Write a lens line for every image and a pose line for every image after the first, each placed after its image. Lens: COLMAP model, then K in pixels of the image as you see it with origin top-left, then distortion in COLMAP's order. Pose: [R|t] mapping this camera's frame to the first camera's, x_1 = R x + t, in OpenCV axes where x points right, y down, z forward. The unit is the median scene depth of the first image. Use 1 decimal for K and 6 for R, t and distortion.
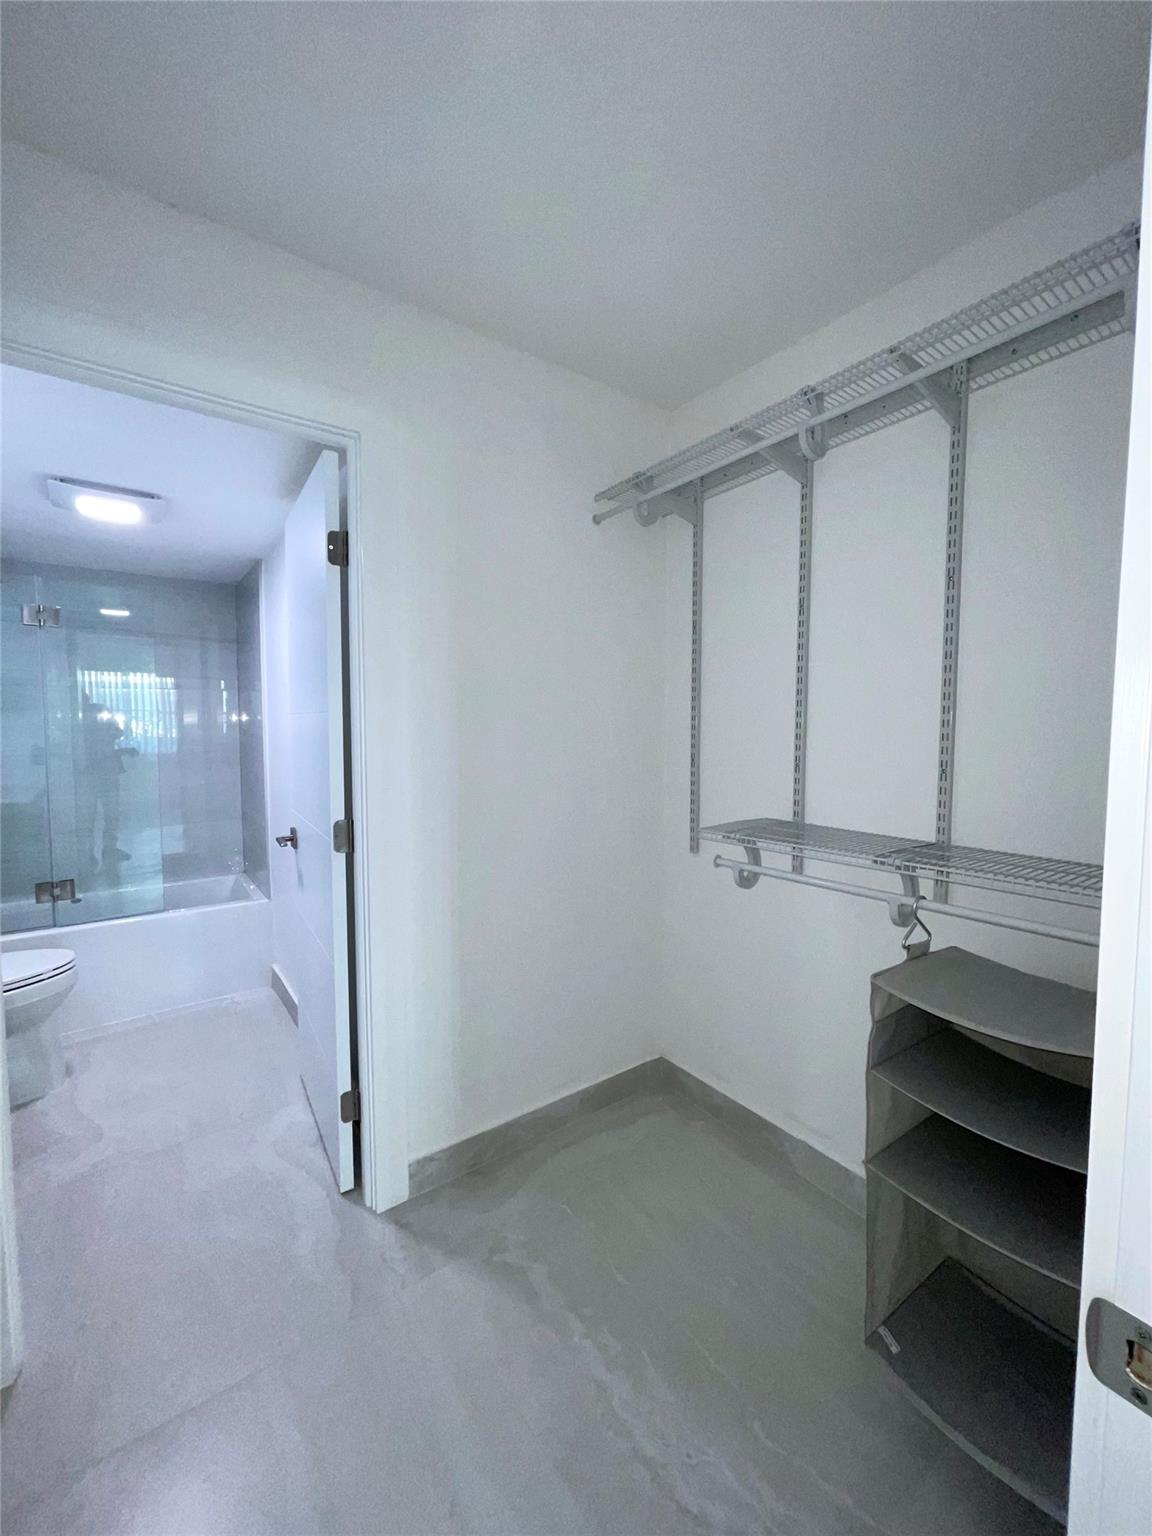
lens RADIAL K [[628.4, 0, 583.6], [0, 628.4, 772.7], [0, 0, 1]] dist [-0.000664, 0.002039]
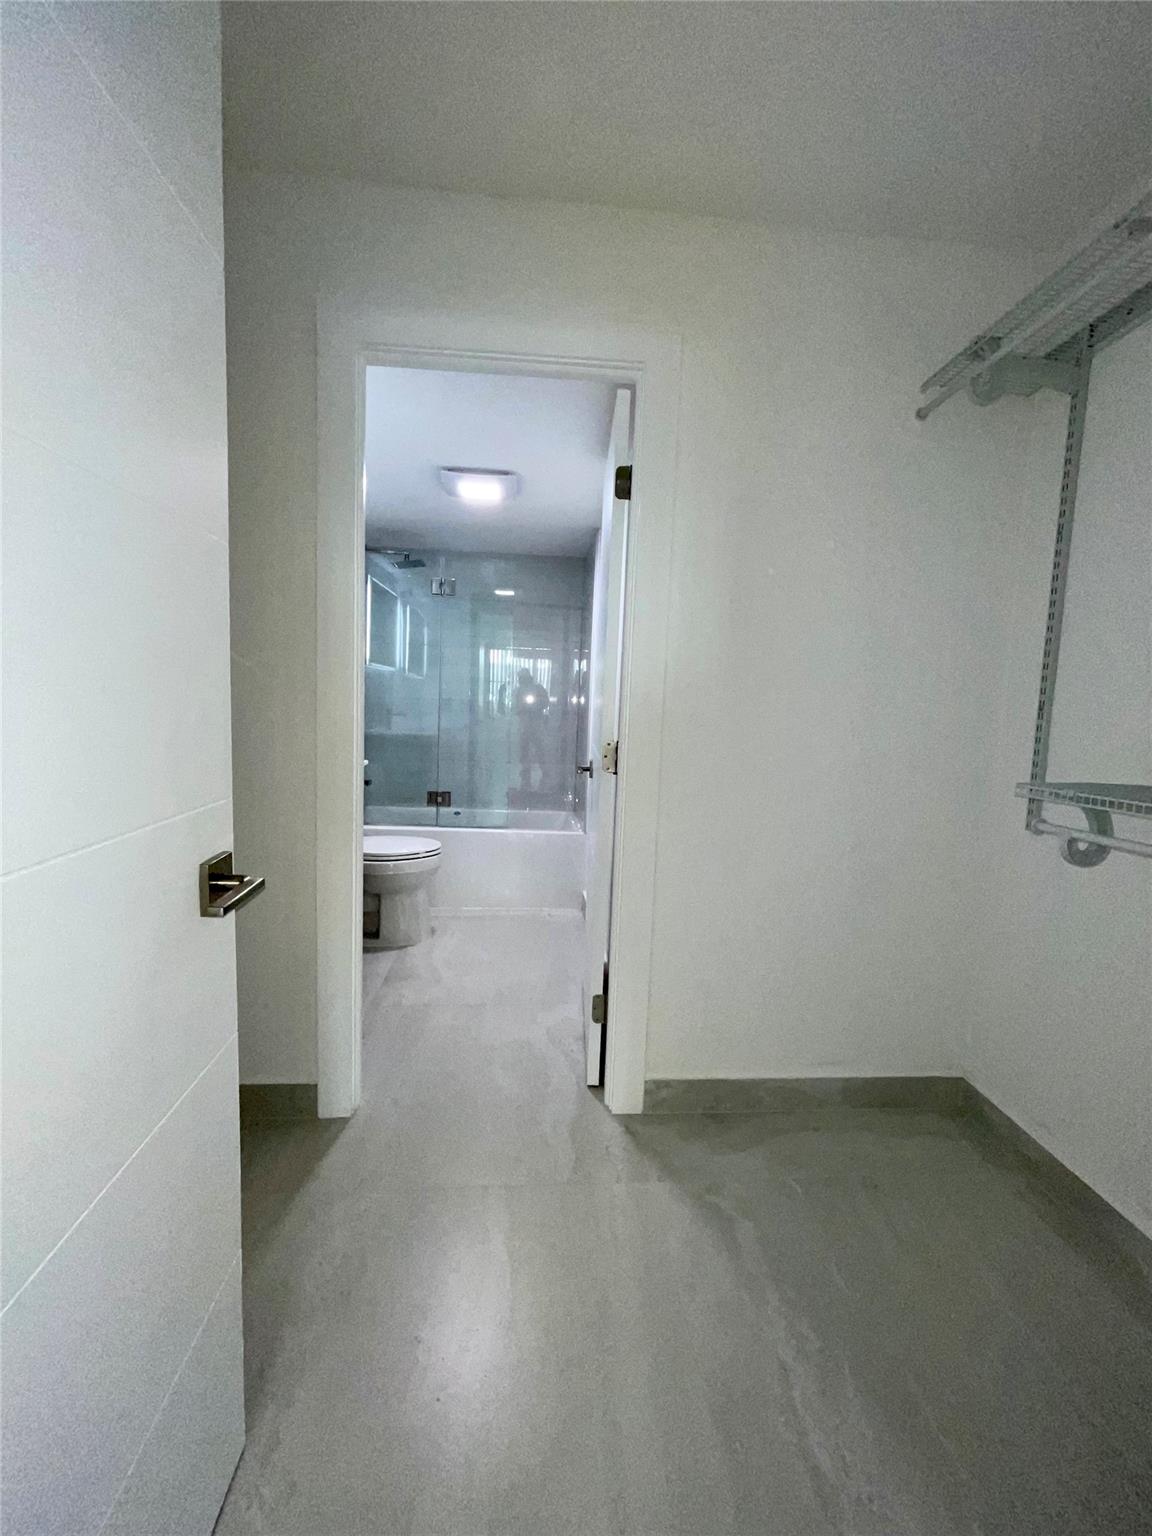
lens RADIAL K [[628.4, 0, 570.2], [0, 628.4, 767.7], [0, 0, 1]] dist [-0.000664, 0.002039]
pose [[0.844358, 0.085665, -0.528887, 0.117328], [-0.078107, 0.996270, 0.036673, 0.079359], [0.530056, 0.010345, 0.847900, 0.049684]]
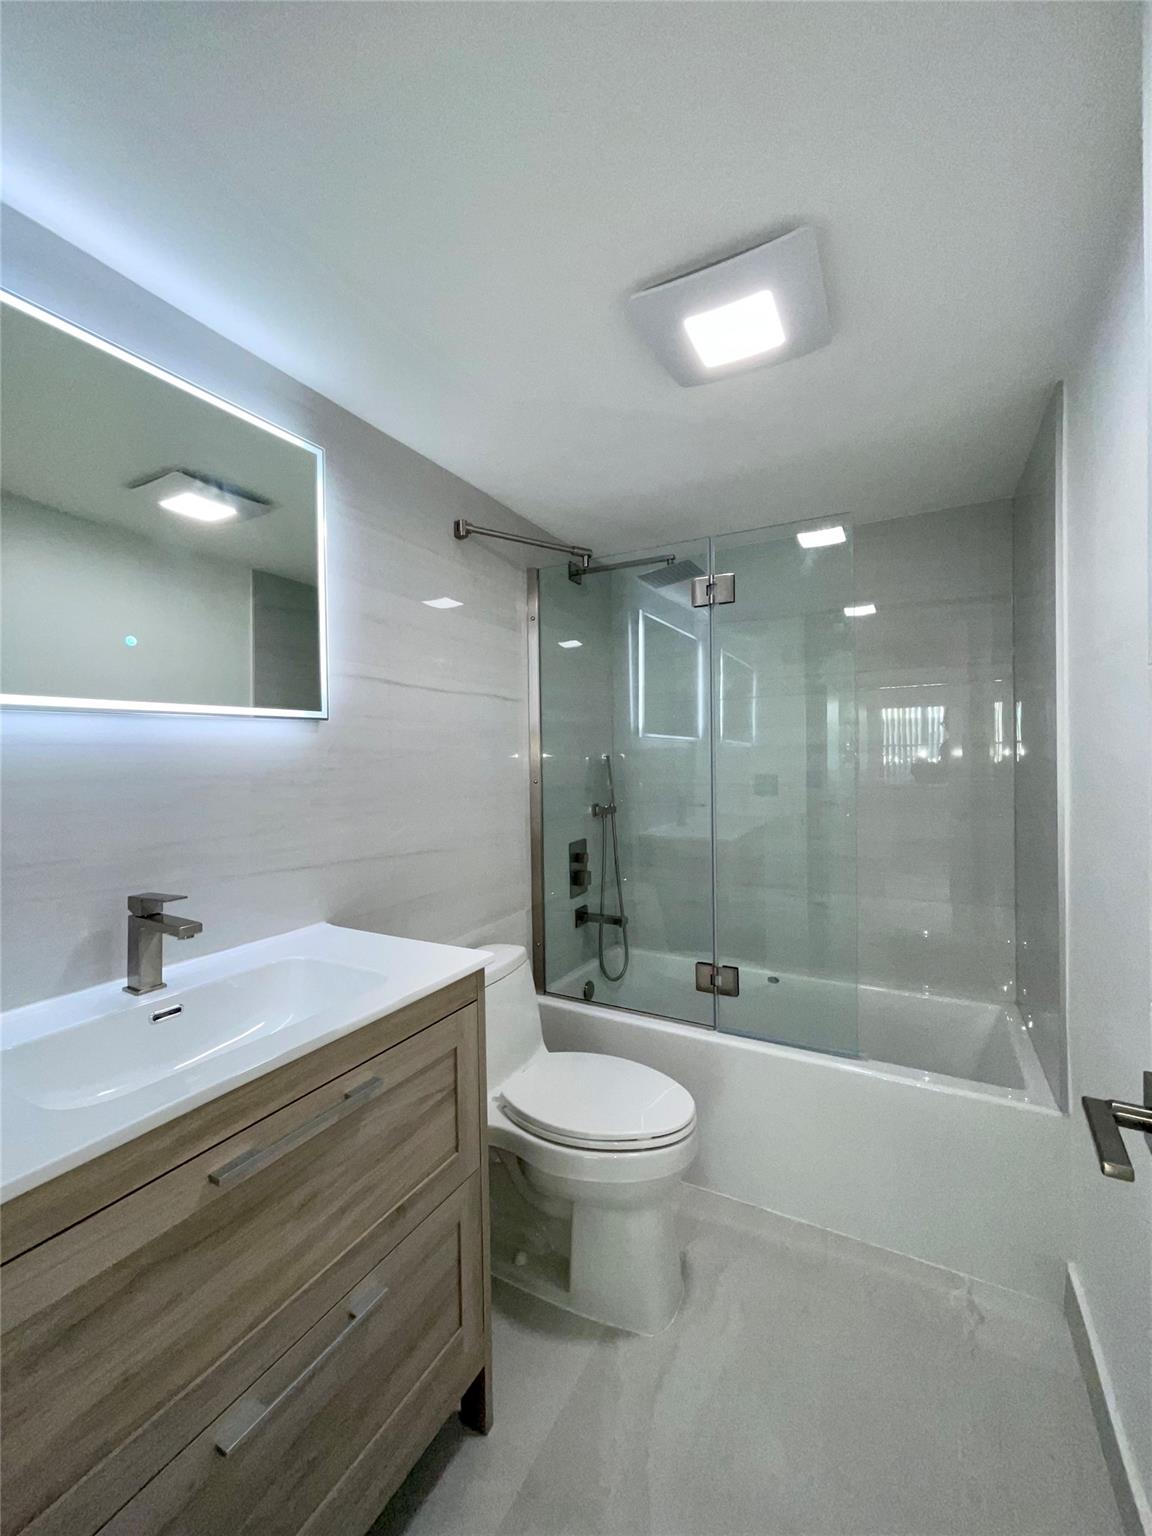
lens RADIAL K [[628.4, 0, 574.5], [0, 628.4, 753.7], [0, 0, 1]] dist [-0.000664, 0.002039]
pose [[0.419691, -0.010747, -0.907604, -0.405084], [-0.062109, 0.997246, -0.040529, -0.037669], [0.905540, 0.073380, 0.417867, 0.822620]]
